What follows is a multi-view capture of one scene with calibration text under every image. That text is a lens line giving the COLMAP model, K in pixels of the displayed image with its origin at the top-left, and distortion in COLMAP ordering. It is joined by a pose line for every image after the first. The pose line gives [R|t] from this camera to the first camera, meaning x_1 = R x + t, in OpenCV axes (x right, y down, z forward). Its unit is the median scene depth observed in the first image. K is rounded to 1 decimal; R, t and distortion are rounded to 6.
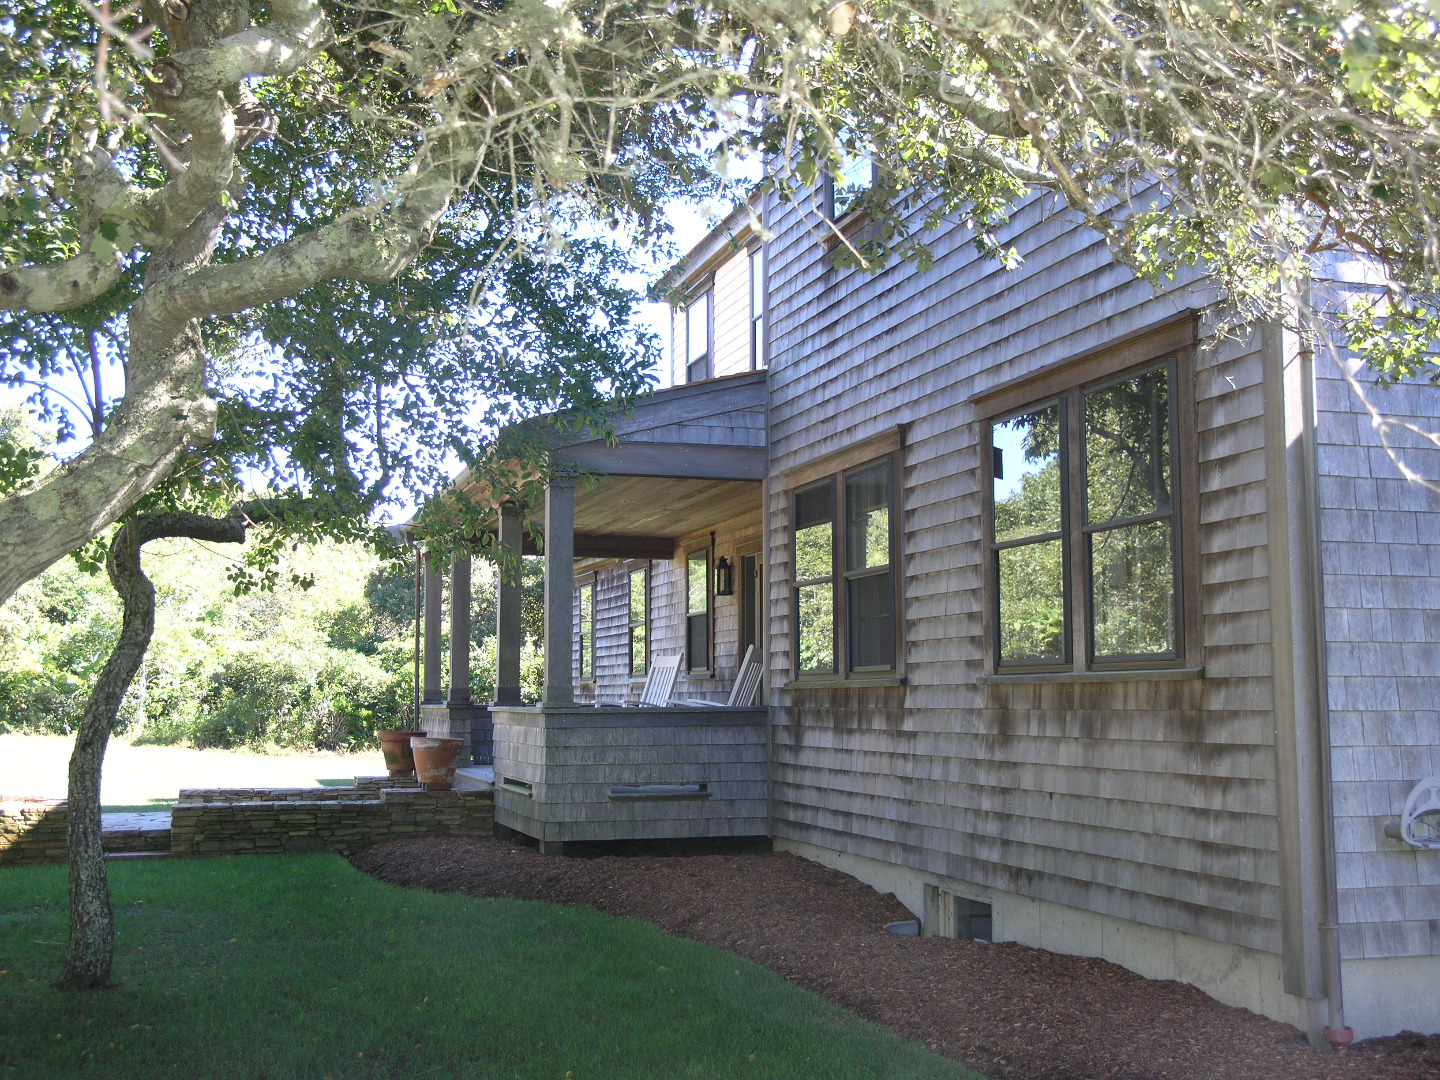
lens RADIAL K [[1724.5, 0, 720.0], [0, 1724.5, 540.0], [0, 0, 1]] dist [0.002507, 0.002244]
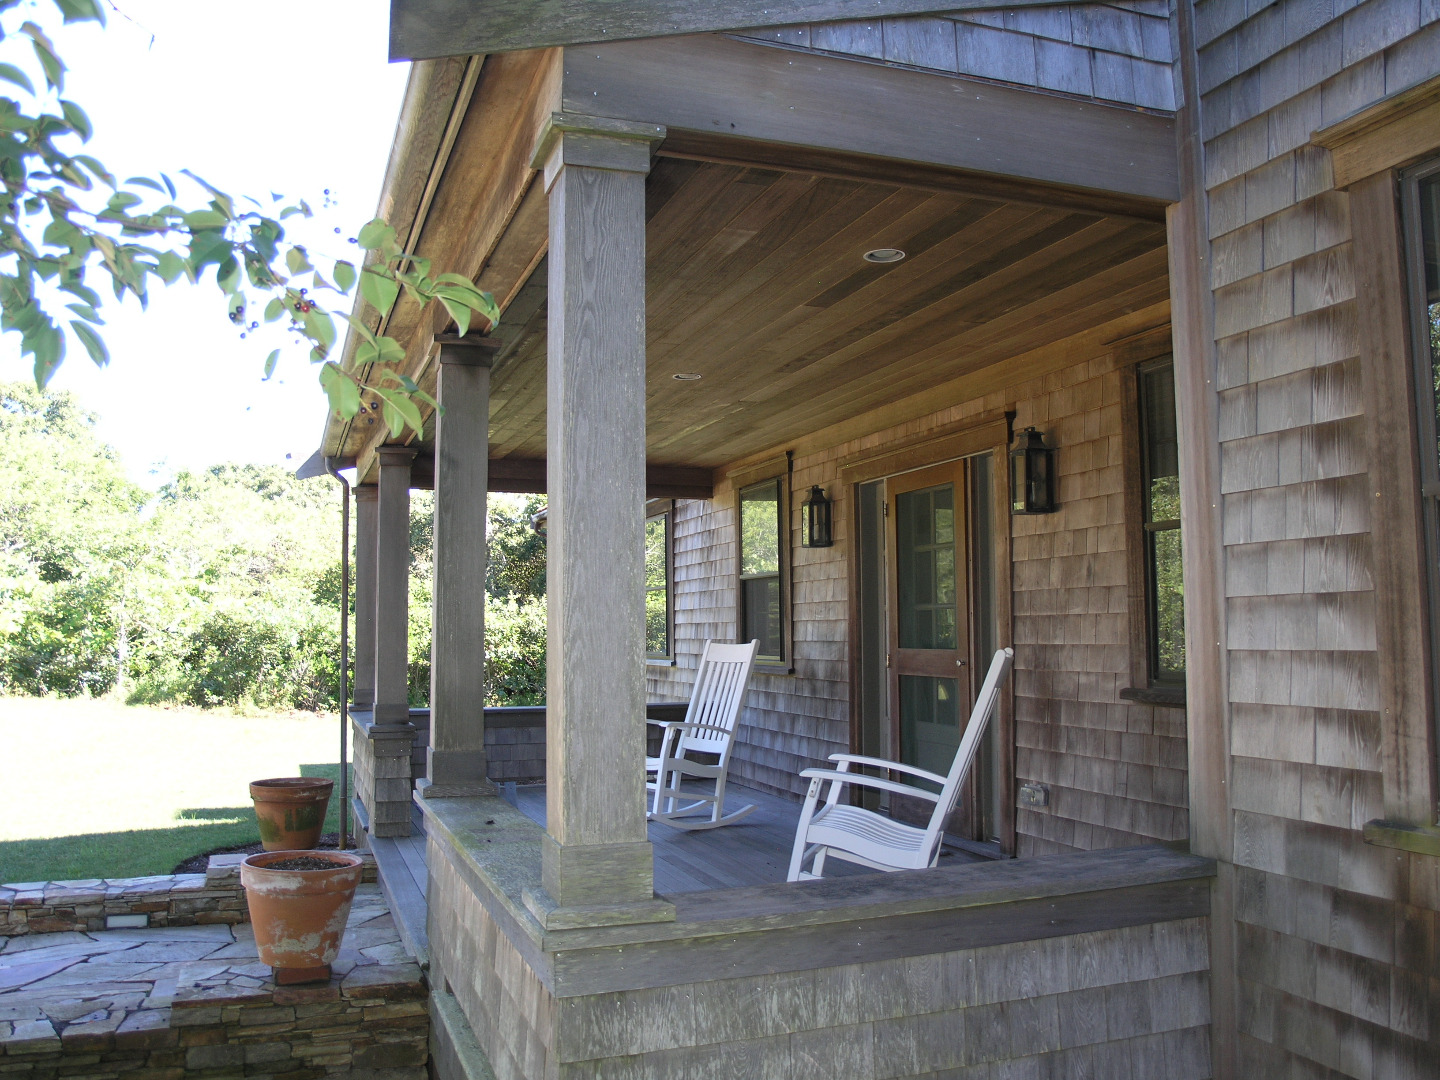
lens RADIAL K [[1217.4, 0, 720.0], [0, 1217.4, 540.0], [0, 0, 1]] dist [-0.166472, -0.000374]
pose [[0.998202, 0.003739, 0.059826, -0.034026], [-0.004658, 0.999873, 0.015232, 0.012933], [-0.059762, -0.015484, 0.998093, 0.314141]]
